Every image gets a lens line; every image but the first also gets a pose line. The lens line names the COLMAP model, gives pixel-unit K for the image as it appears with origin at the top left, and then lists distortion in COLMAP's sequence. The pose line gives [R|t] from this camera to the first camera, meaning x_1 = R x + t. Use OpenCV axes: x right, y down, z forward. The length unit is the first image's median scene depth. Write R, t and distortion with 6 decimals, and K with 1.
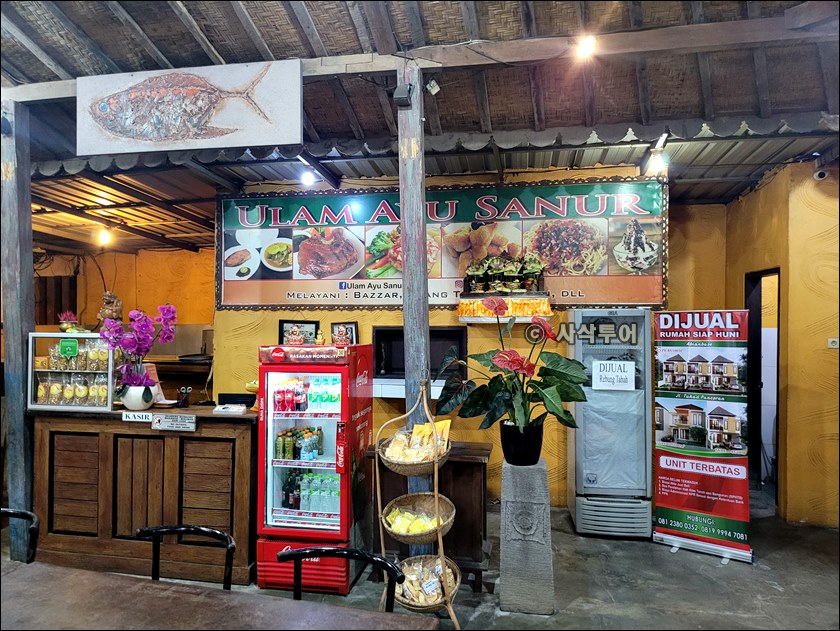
lens RADIAL K [[671.5, 0, 364.6], [0, 671.5, 317.1], [0, 0, 1]] dist [0.039990, -0.004824]
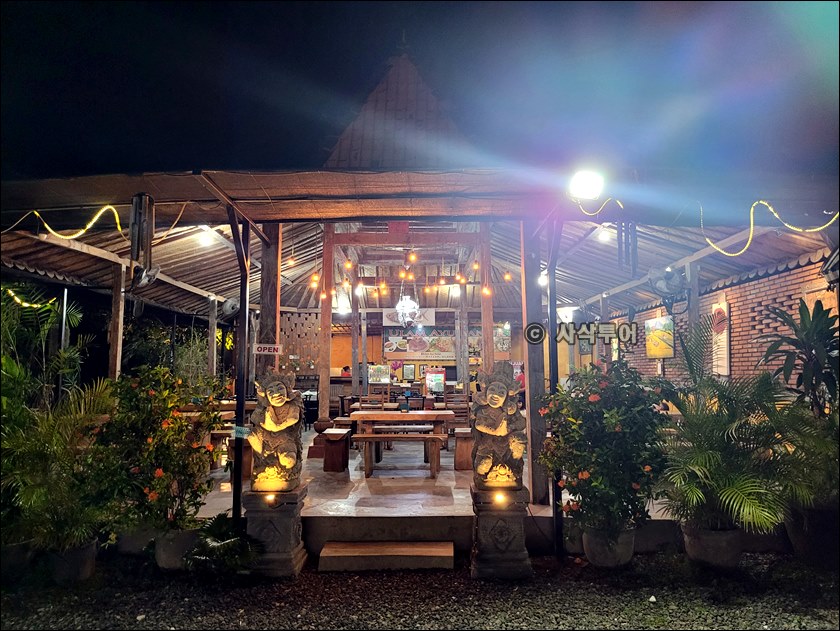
lens RADIAL K [[632.3, 0, 420.0], [0, 632.3, 315.5], [0, 0, 1]] dist [0.086270, 0.000187]
pose [[0.975774, 0.018761, 0.217977, -0.825622], [0.001754, 0.995614, -0.093542, 0.065423], [-0.218776, 0.091658, 0.971461, -2.355963]]
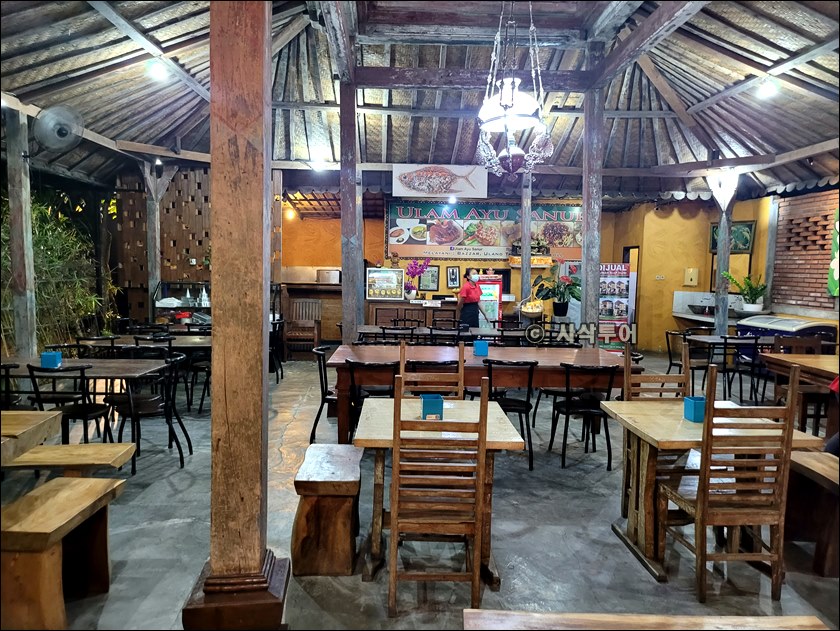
lens RADIAL K [[632.3, 0, 420.0], [0, 632.3, 315.5], [0, 0, 1]] dist [0.086270, 0.000187]
pose [[0.968098, -0.001645, 0.250567, -0.682009], [-0.018219, 0.996870, 0.076935, 0.011766], [-0.249909, -0.079046, 0.965037, -0.969865]]
